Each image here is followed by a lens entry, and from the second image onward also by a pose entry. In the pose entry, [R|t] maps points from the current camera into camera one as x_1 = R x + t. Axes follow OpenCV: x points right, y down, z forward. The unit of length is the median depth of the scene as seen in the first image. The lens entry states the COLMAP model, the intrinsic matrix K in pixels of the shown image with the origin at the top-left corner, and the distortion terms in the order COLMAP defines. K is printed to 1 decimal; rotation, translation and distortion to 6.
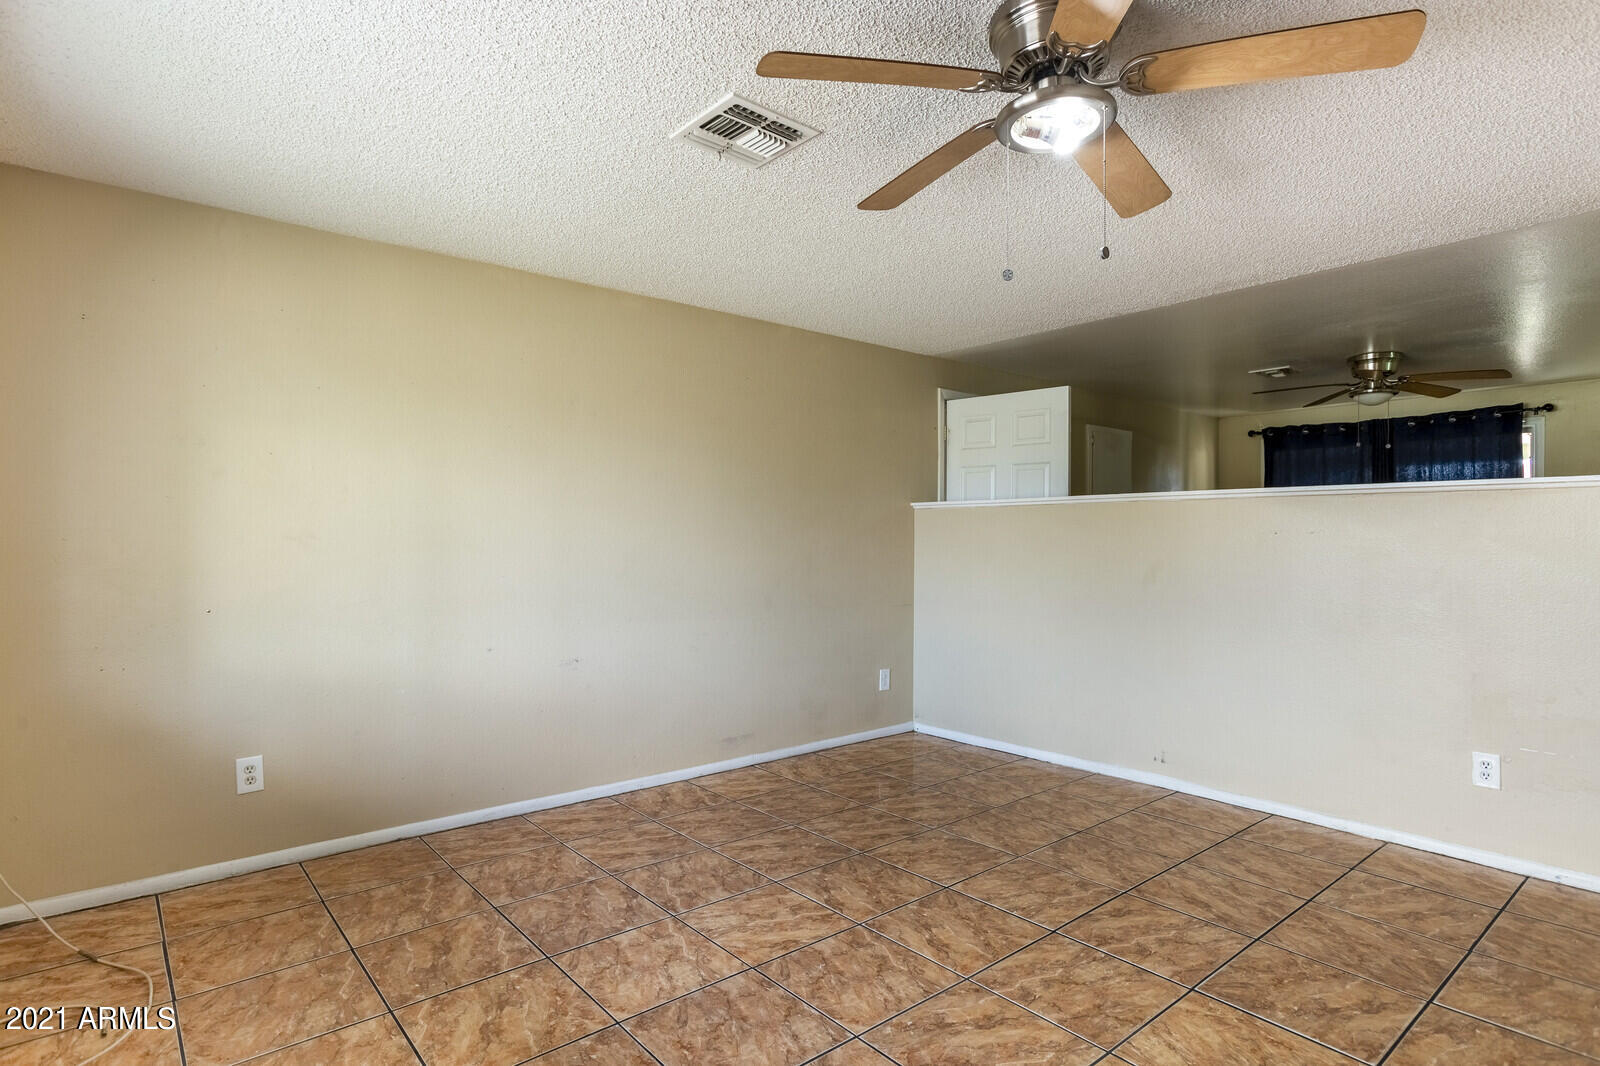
lens RADIAL K [[832.7, 0, 793.5], [0, 832.7, 530.4], [0, 0, 1]] dist [-0.020868, 0.018027]
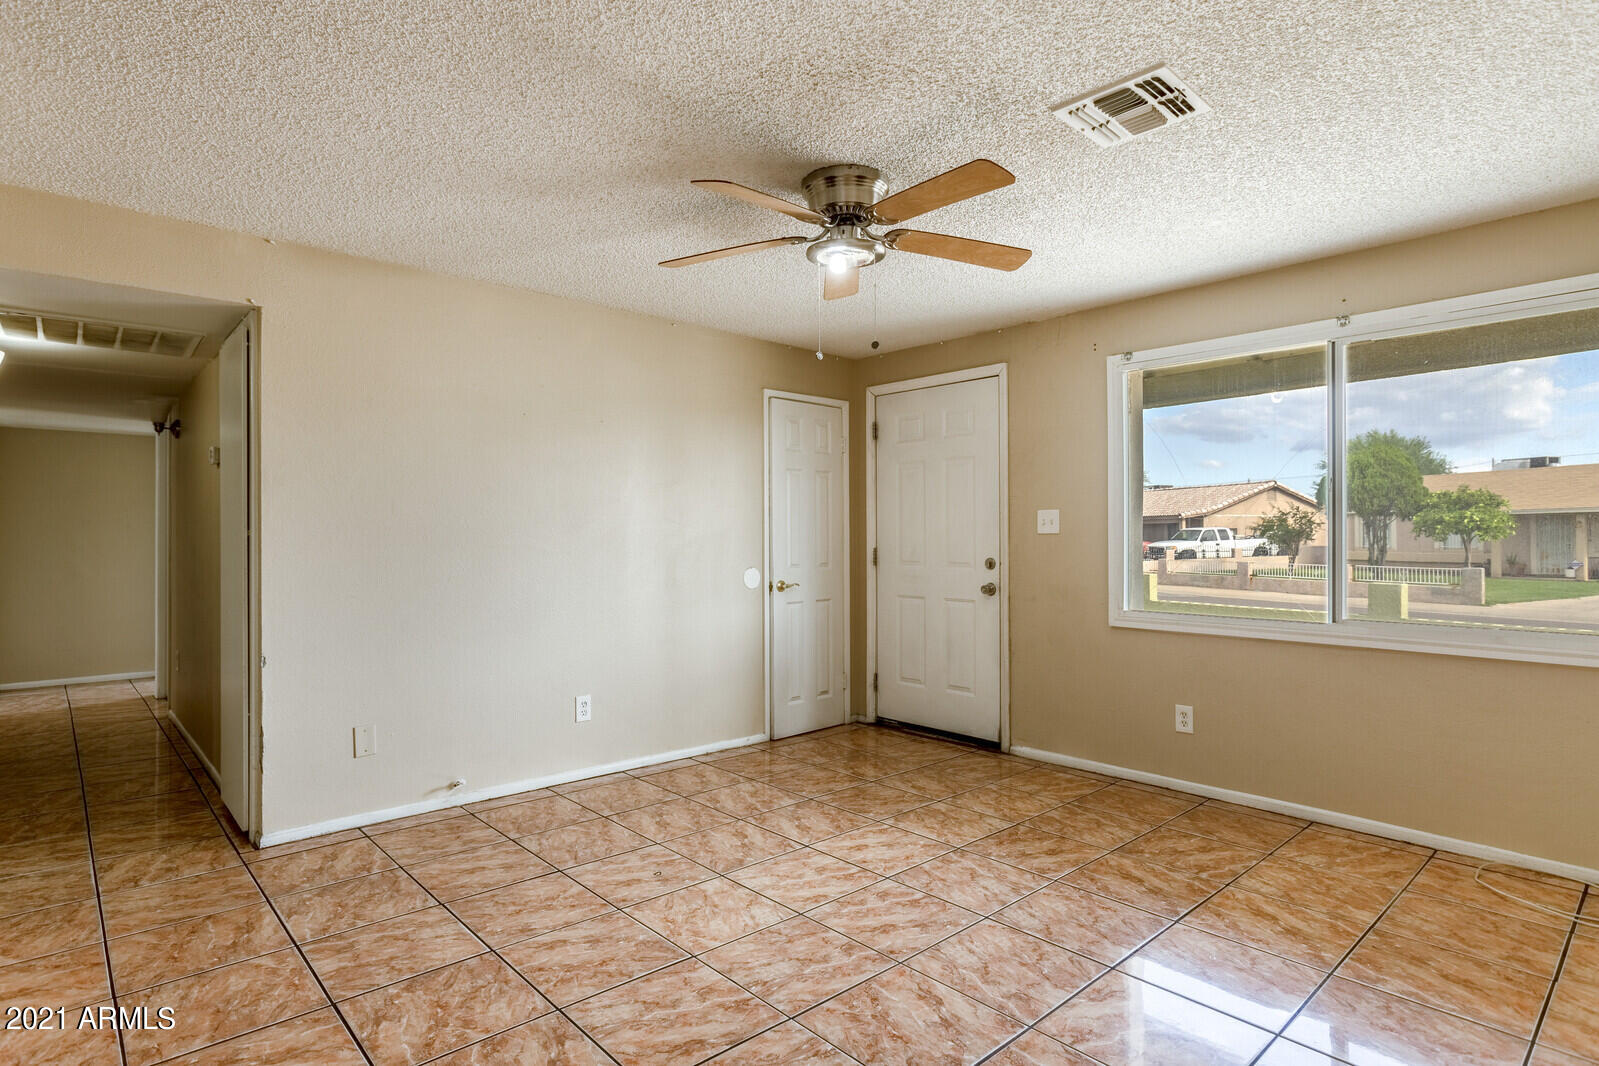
lens RADIAL K [[832.2, 0, 793.1], [0, 832.2, 530.4], [0, 0, 1]] dist [-0.020868, 0.018027]
pose [[-0.999074, 0.000066, -0.043034, 0.320638], [0.000923, 0.999802, -0.019888, 0.016182], [0.043025, -0.019909, -0.998876, 1.686948]]
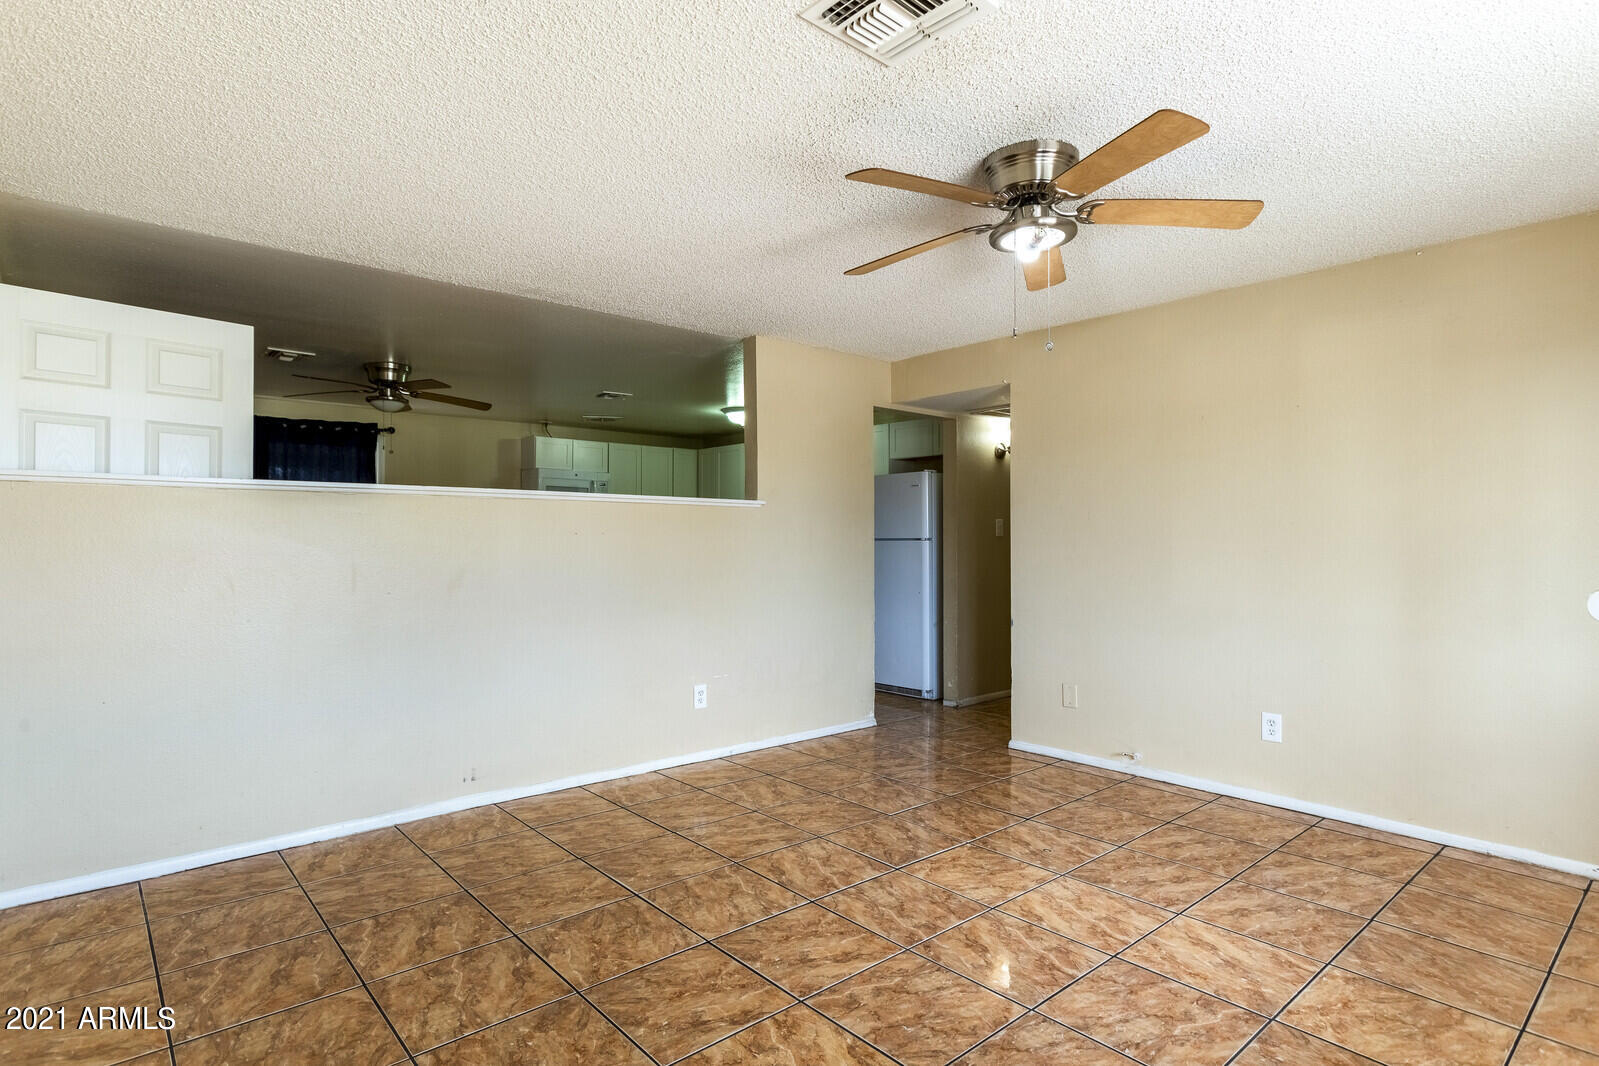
lens RADIAL K [[832.2, 0, 793.1], [0, 832.2, 530.4], [0, 0, 1]] dist [-0.020868, 0.018027]
pose [[-0.026478, 0.009810, 0.999601, -0.715109], [-0.012290, 0.999873, -0.010138, 0.008856], [-0.999574, -0.012554, -0.026354, 0.977641]]
